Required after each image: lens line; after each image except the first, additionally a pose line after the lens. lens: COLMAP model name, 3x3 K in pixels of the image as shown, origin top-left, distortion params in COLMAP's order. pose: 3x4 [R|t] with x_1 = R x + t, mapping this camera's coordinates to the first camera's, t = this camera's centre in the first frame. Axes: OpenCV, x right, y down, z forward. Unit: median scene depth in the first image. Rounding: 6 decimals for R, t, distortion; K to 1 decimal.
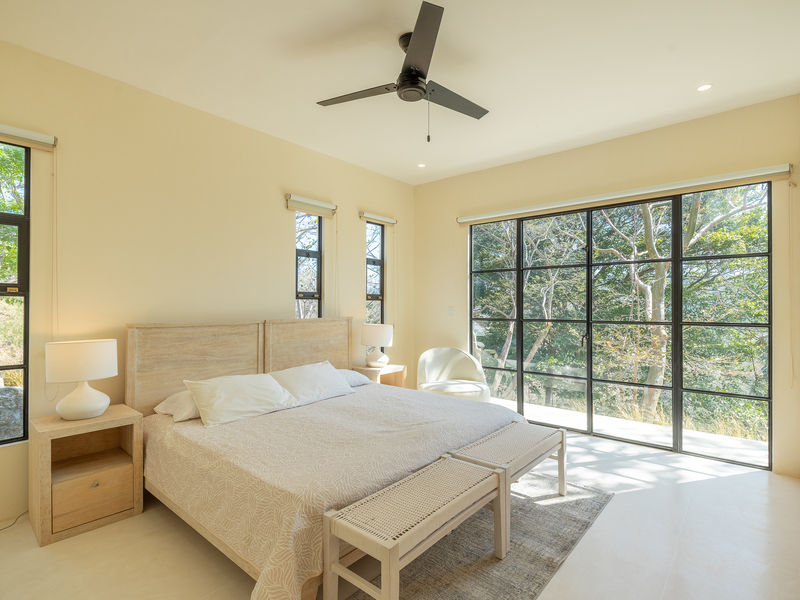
lens RADIAL K [[407.8, 0, 401.8], [0, 407.8, 303.1], [0, 0, 1]] dist [0.022722, 0.000085]
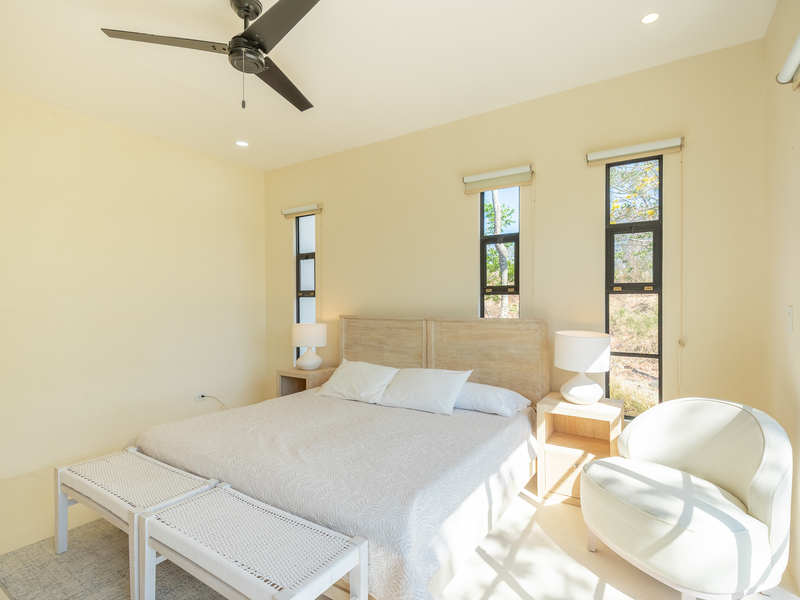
lens RADIAL K [[407.8, 0, 401.8], [0, 407.8, 303.1], [0, 0, 1]] dist [0.022722, 0.000085]
pose [[0.137749, 0.004674, -0.990456, 0.655750], [0.005728, 0.999968, 0.005516, 0.002358], [0.990451, -0.006433, 0.137717, 0.829925]]
